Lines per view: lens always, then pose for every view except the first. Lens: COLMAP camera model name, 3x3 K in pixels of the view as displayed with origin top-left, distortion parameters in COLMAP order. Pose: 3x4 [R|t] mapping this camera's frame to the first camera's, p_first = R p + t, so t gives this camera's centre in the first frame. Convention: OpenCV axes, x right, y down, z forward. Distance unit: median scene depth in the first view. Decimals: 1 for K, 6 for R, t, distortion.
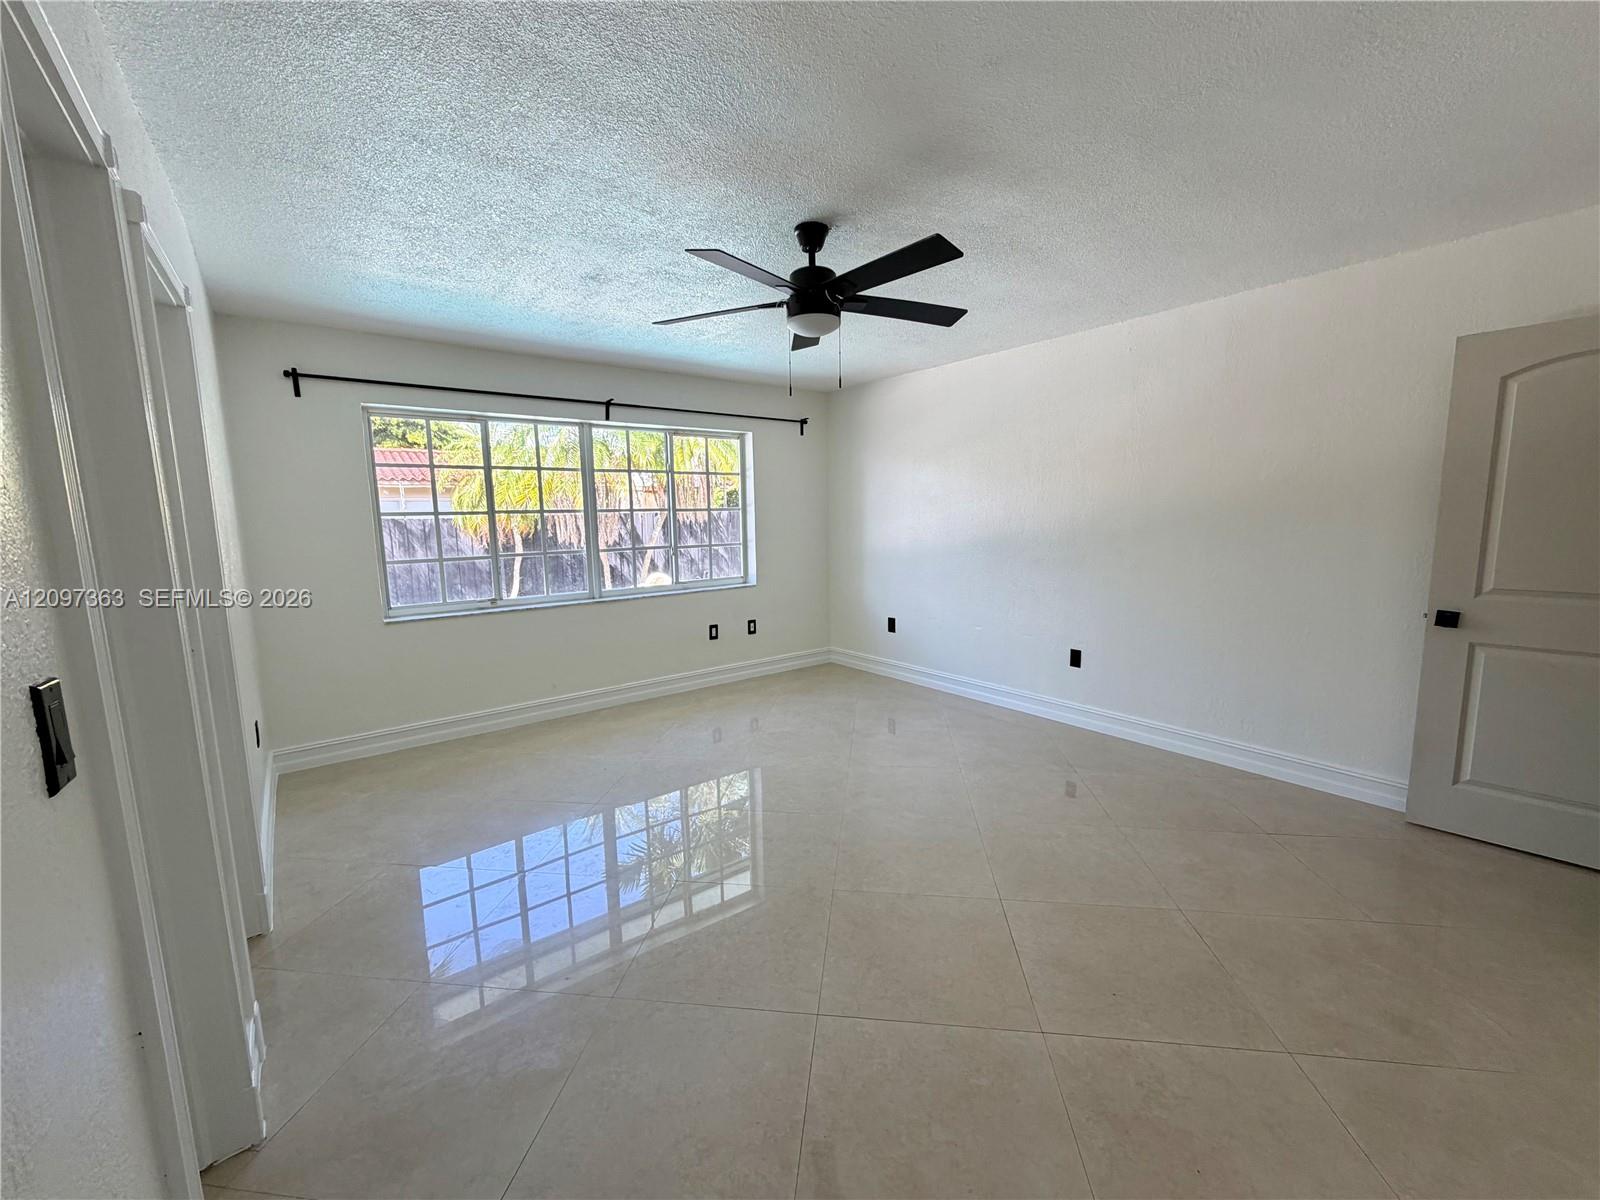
lens RADIAL K [[638.1, 0, 803.6], [0, 638.1, 606.9], [0, 0, 1]] dist [-0.000175, -0.001571]
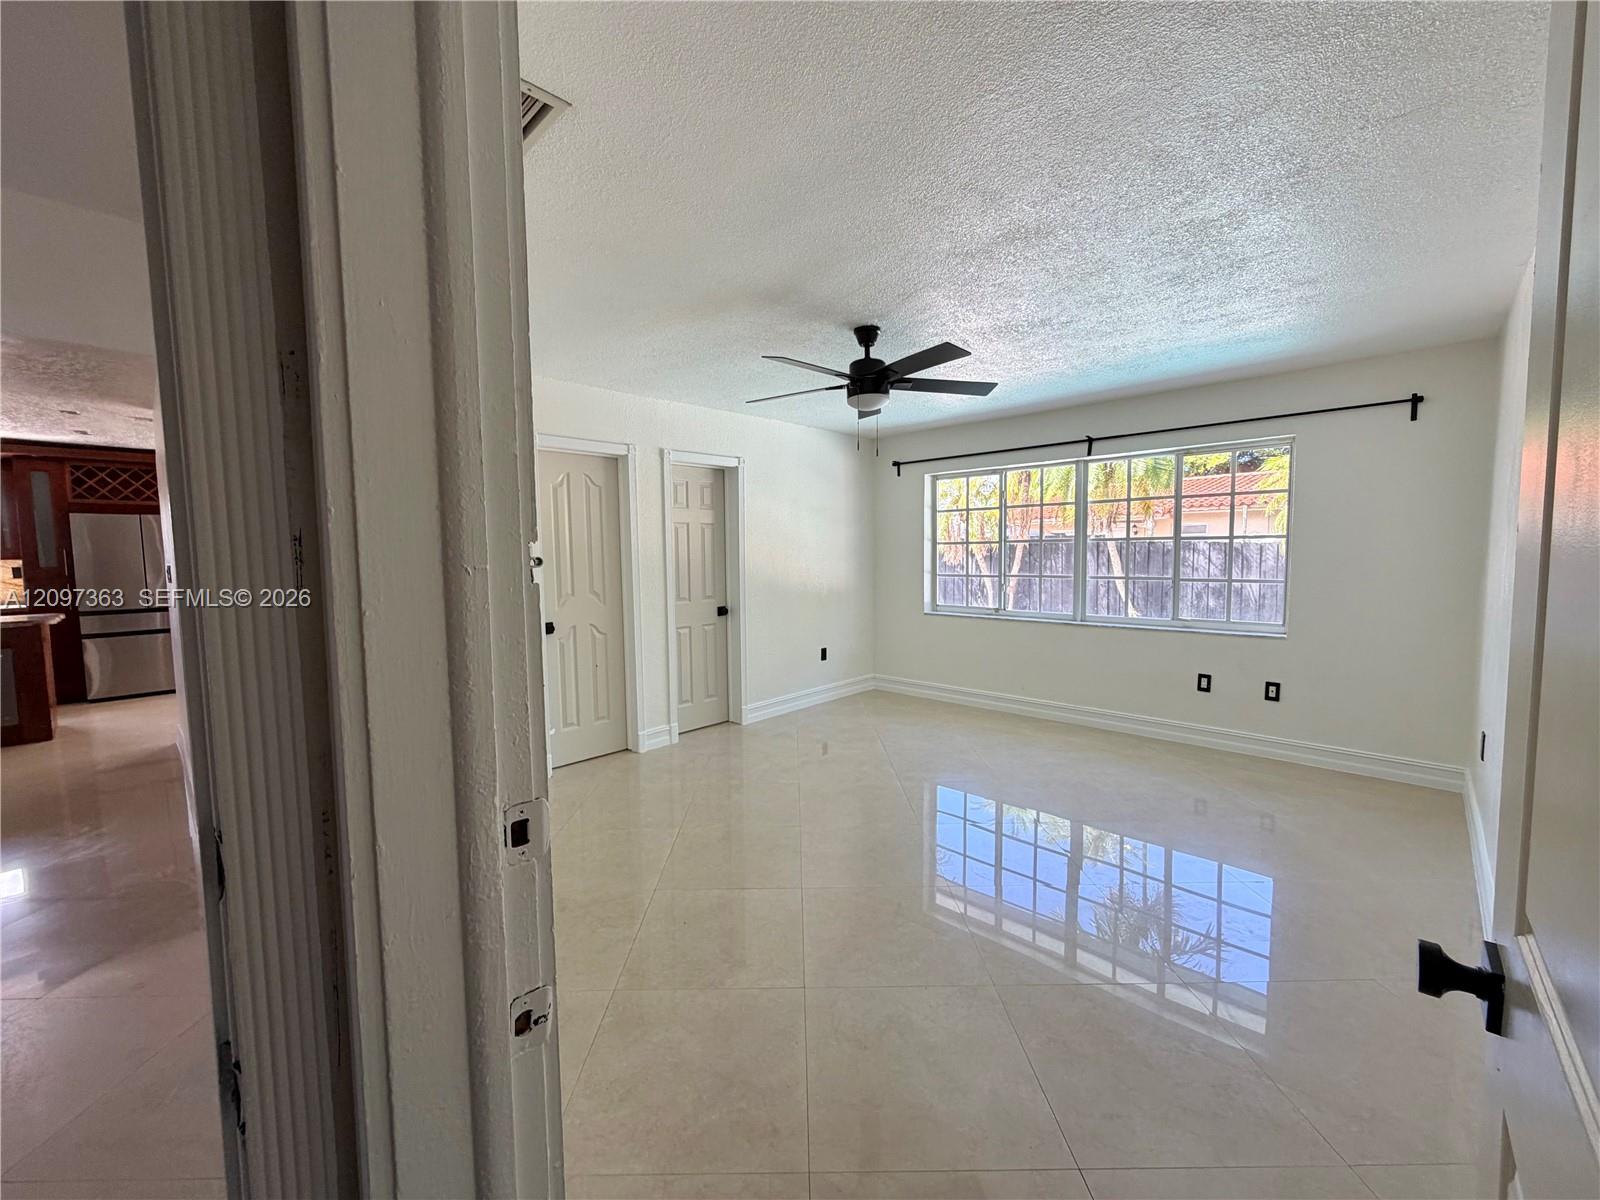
lens RADIAL K [[638.1, 0, 802.4], [0, 638.1, 593.4], [0, 0, 1]] dist [-0.000175, -0.001571]
pose [[0.138687, 0.081863, -0.986947, 0.698795], [-0.135928, 0.988719, 0.062909, -0.066840], [0.980964, 0.125429, 0.148250, 0.401525]]
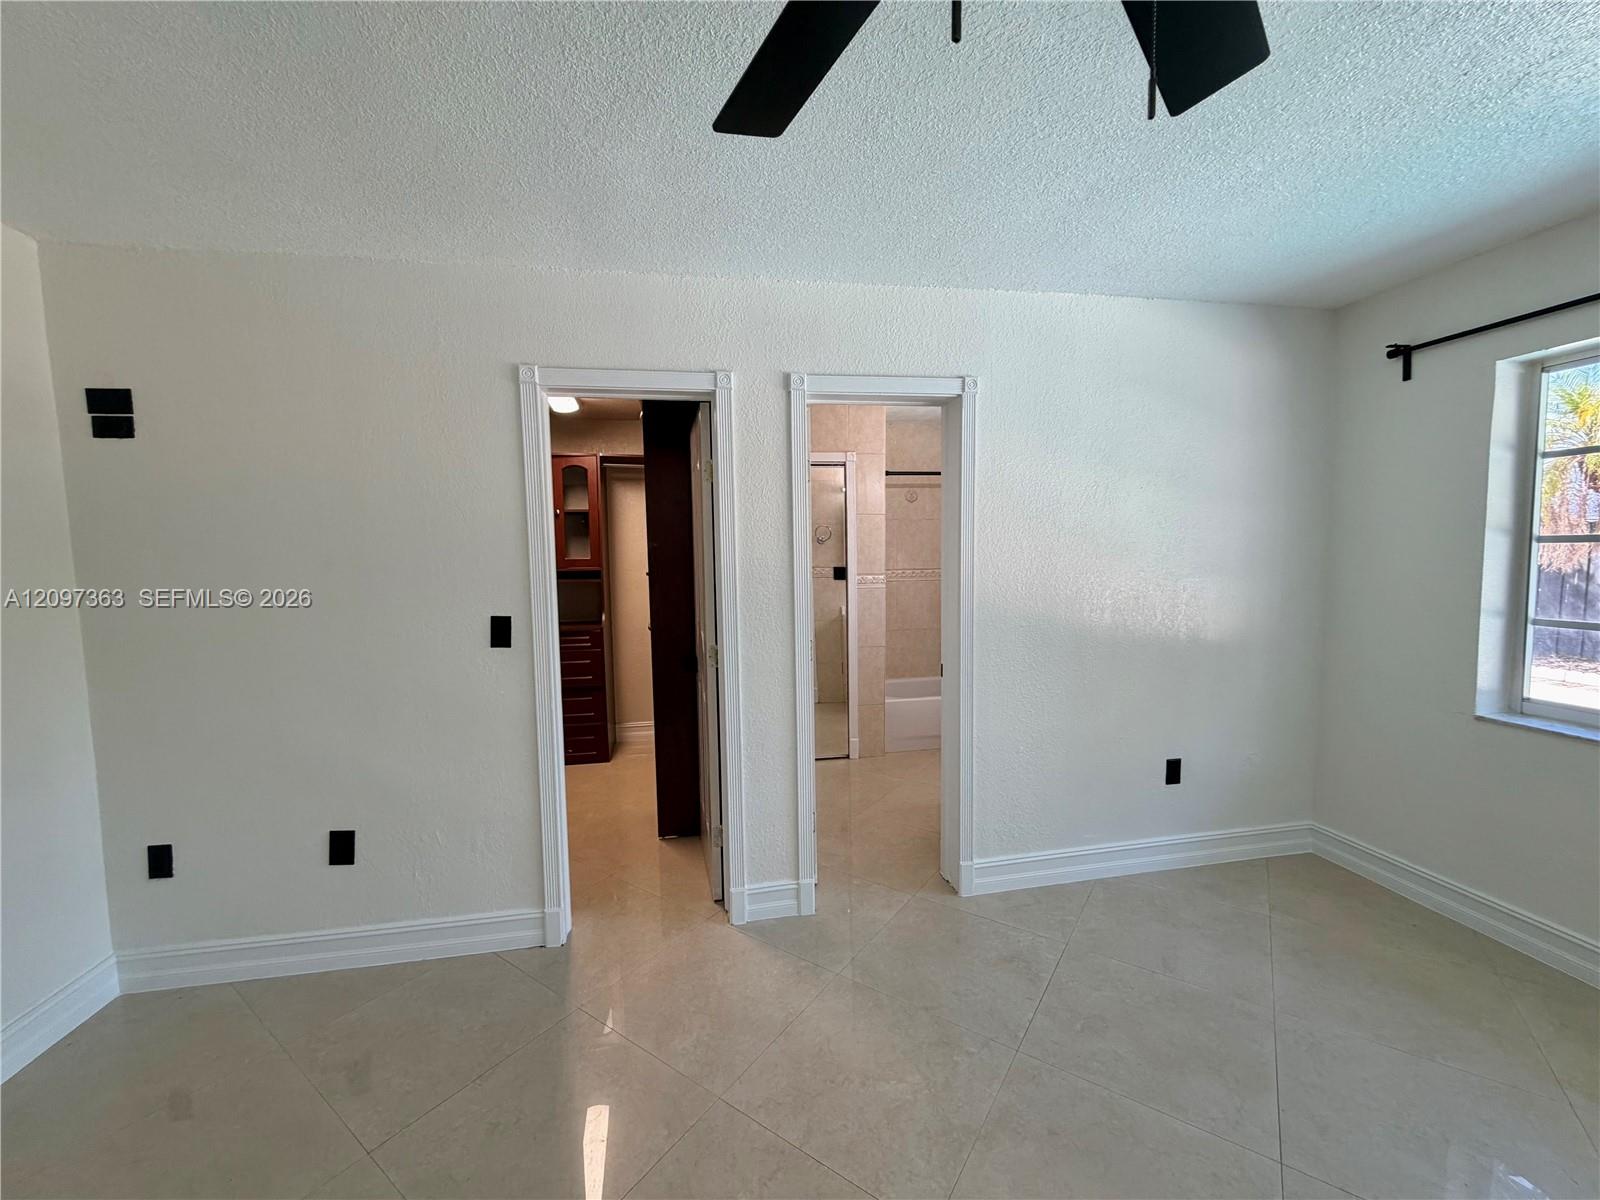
lens RADIAL K [[638.1, 0, 798.7], [0, 638.1, 596.5], [0, 0, 1]] dist [-0.000175, -0.001571]
pose [[-0.476944, 0.088437, -0.874473, 0.151033], [-0.102552, 0.982530, 0.155297, -0.097955], [0.872930, 0.163747, -0.459543, 0.587971]]
